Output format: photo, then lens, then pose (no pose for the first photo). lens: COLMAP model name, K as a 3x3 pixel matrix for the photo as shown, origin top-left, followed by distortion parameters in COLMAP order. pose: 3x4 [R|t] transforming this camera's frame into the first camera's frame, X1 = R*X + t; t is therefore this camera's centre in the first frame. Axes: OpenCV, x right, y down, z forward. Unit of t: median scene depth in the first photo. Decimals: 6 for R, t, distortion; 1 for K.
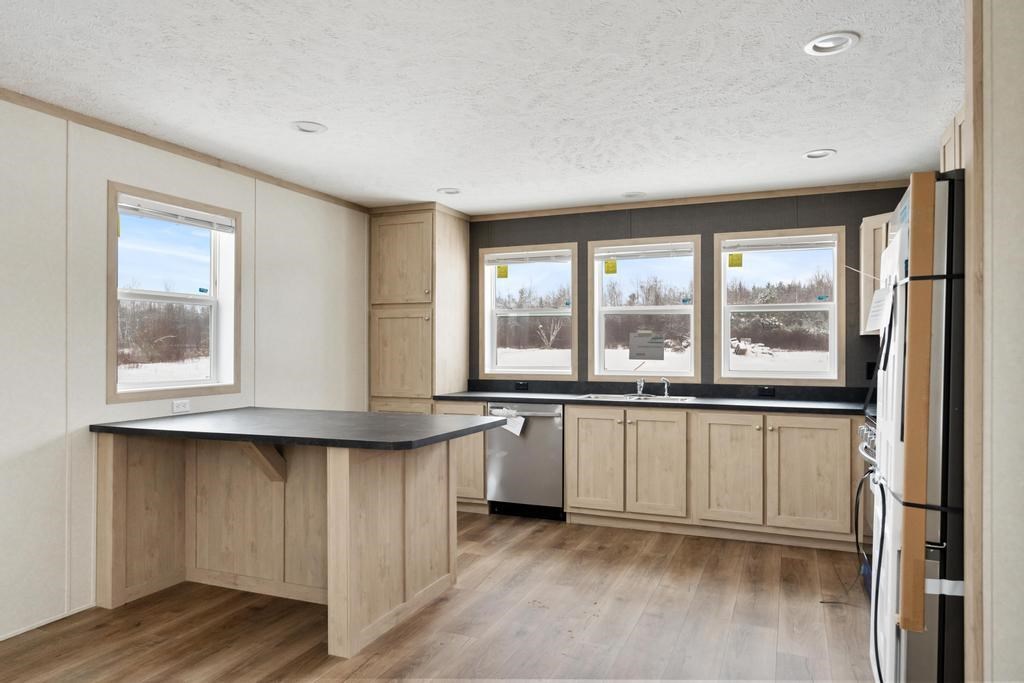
lens RADIAL K [[666.6, 0, 495.6], [0, 666.6, 344.5], [0, 0, 1]] dist [-0.001259, 0.000971]
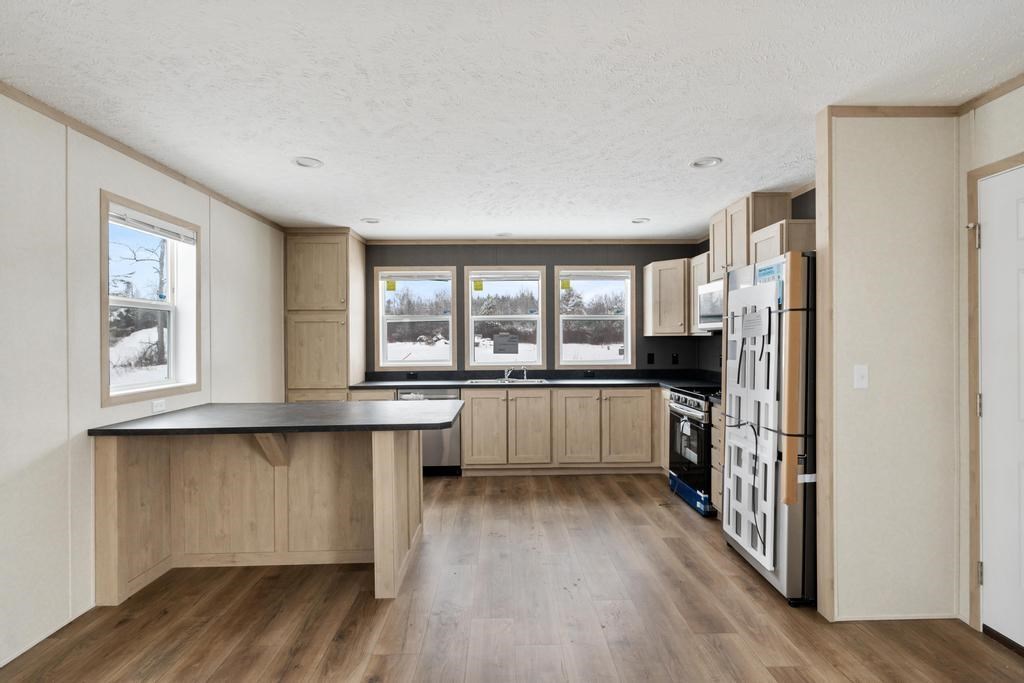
lens RADIAL K [[518.8, 0, 509.9], [0, 518.8, 342.0], [0, 0, 1]] dist [-0.002605, 0.002325]
pose [[0.912444, -0.007758, 0.409128, -0.258311], [0.005783, 0.999965, 0.006063, -0.009795], [-0.409161, -0.003166, 0.912457, 0.013084]]
